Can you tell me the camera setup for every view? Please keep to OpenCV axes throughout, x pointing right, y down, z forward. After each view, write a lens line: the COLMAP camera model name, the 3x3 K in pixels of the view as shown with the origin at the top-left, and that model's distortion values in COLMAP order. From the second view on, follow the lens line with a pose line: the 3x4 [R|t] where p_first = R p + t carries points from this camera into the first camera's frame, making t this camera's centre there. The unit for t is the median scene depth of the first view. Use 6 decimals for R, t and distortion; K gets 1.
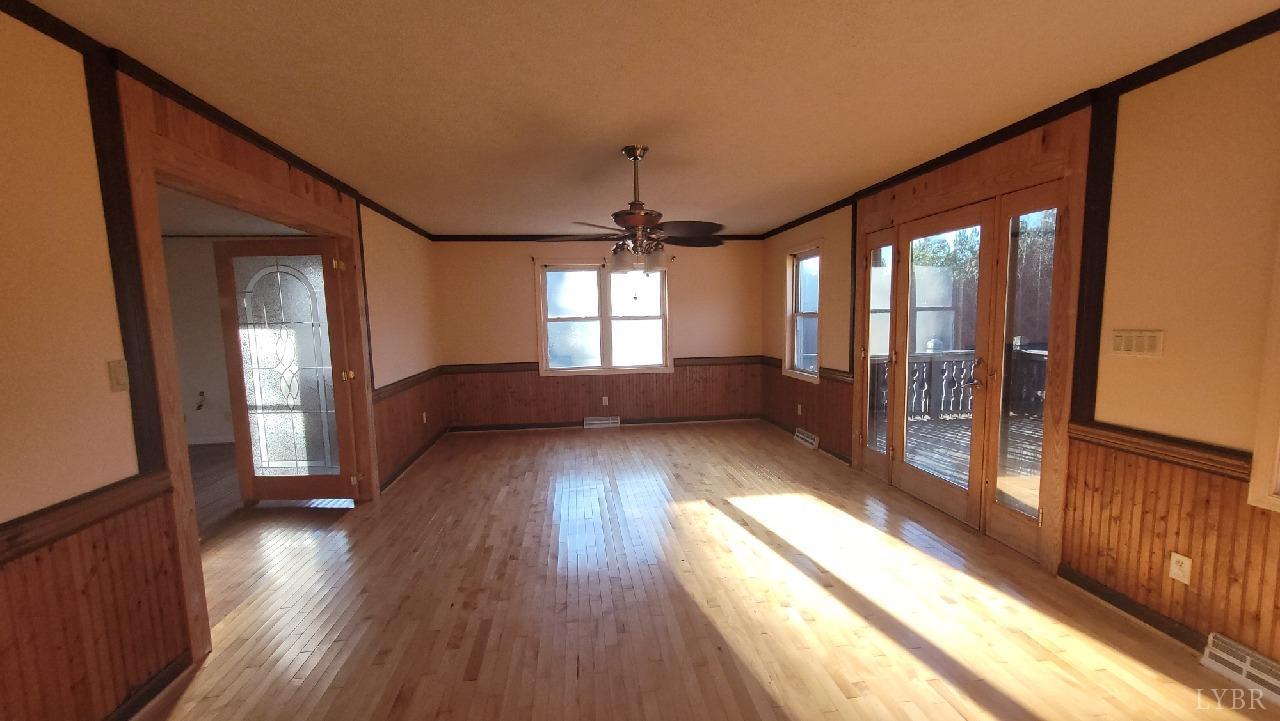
lens RADIAL K [[484.8, 0, 640.0], [0, 484.8, 360.5], [0, 0, 1]] dist [-0.000801, -0.000164]
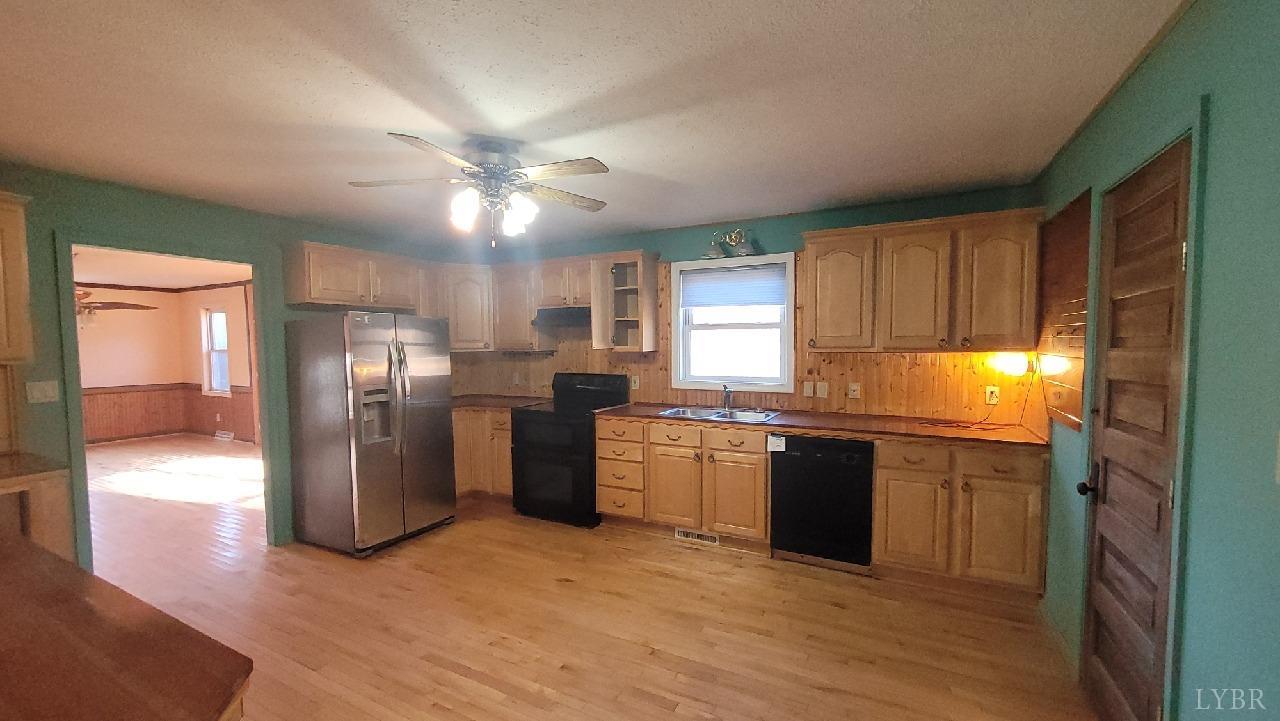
lens RADIAL K [[506.6, 0, 635.8], [0, 506.6, 369.3], [0, 0, 1]] dist [-0.001078, -0.001085]
pose [[0.575901, -0.026439, 0.817092, -0.159885], [0.077737, 0.996719, -0.022539, 0.083647], [-0.813815, 0.076499, 0.576066, -0.806909]]
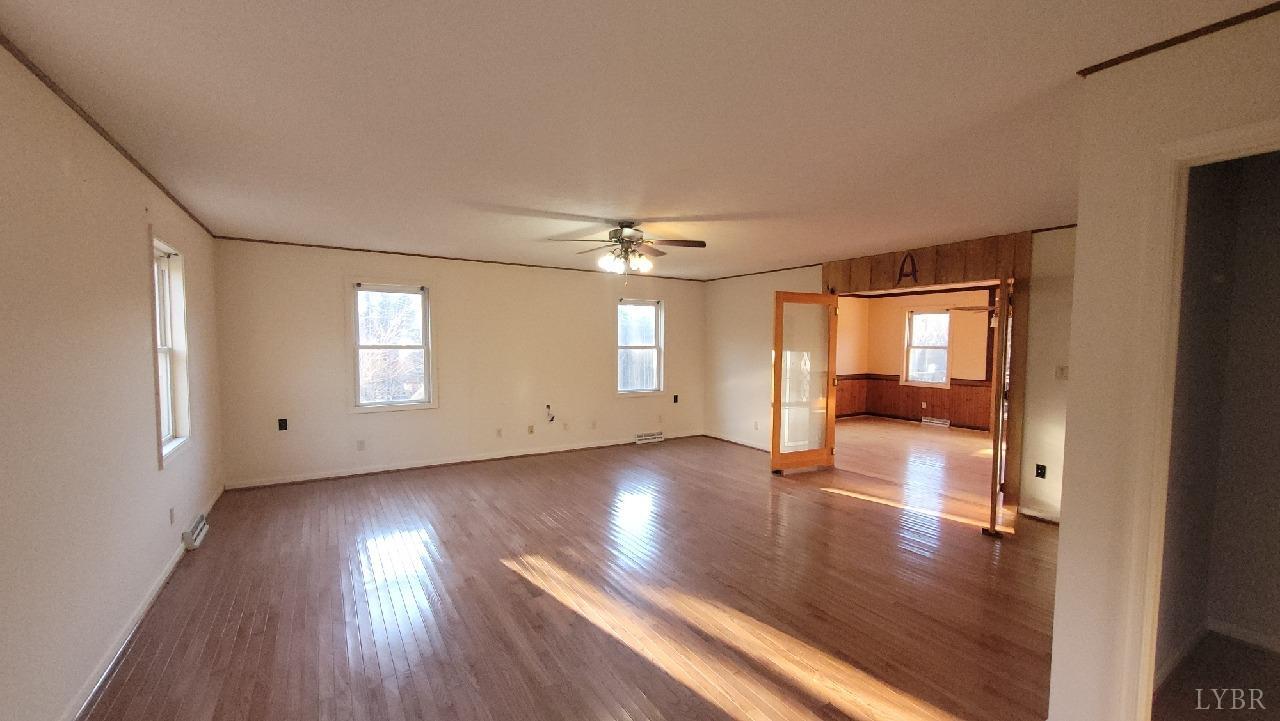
lens RADIAL K [[506.6, 0, 635.8], [0, 506.6, 369.3], [0, 0, 1]] dist [-0.001078, -0.001085]
pose [[0.898973, 0.000727, 0.438004, -1.239714], [0.020052, 0.998882, -0.042813, 0.031479], [-0.437545, 0.047270, 0.897953, -0.111651]]
